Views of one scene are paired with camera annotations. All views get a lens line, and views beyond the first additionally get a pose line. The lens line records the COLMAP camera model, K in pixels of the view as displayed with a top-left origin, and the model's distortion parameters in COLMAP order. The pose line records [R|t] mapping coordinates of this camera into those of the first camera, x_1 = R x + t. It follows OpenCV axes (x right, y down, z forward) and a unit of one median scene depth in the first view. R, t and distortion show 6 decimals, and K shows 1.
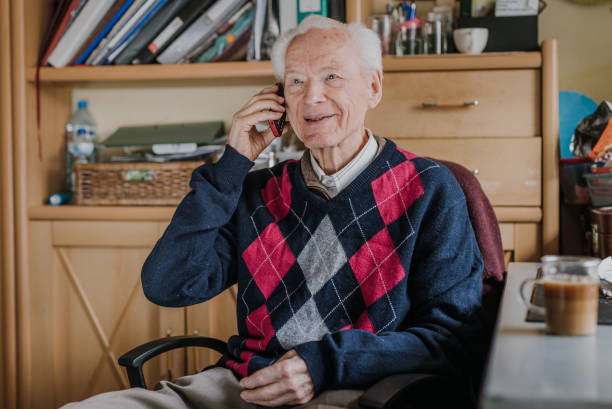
lens RADIAL K [[1014.1, 0, 306.0], [0, 1014.1, 204.5], [0, 0, 1]] dist [-0.010678, 0.069404]
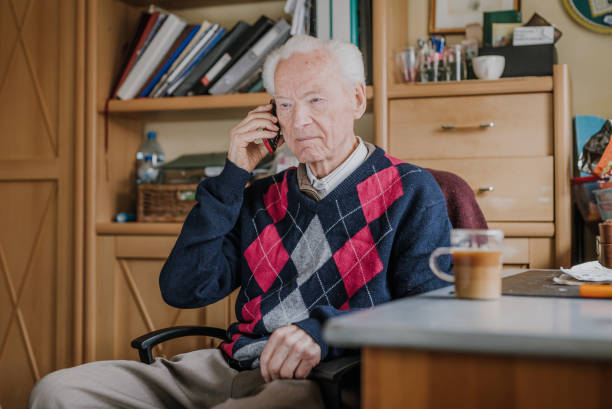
lens RADIAL K [[962.6, 0, 321.2], [0, 962.6, 205.9], [0, 0, 1]] dist [-0.030949, 0.082780]
pose [[0.989918, 0.002151, -0.141629, 0.165655], [-0.011150, 0.997965, -0.062777, 0.063037], [0.141206, 0.063723, 0.987927, -0.025951]]
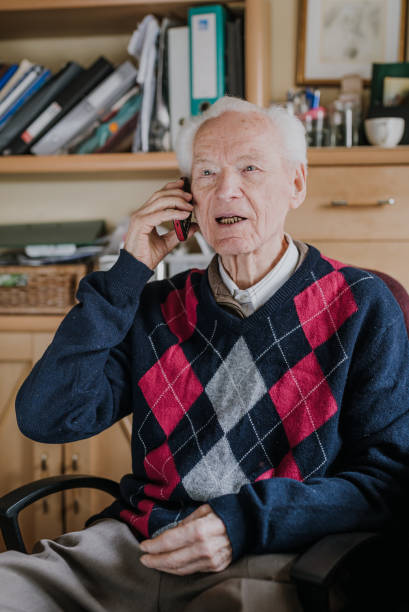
lens RADIAL K [[951.3, 0, 204.5], [0, 951.3, 306.0], [0, 0, 1]] dist [-0.030214, 0.274945]
pose [[0.998940, 0.001923, 0.045989, -0.043825], [-0.002551, 0.999904, 0.013608, -0.023901], [-0.045958, -0.013711, 0.998849, 0.209430]]
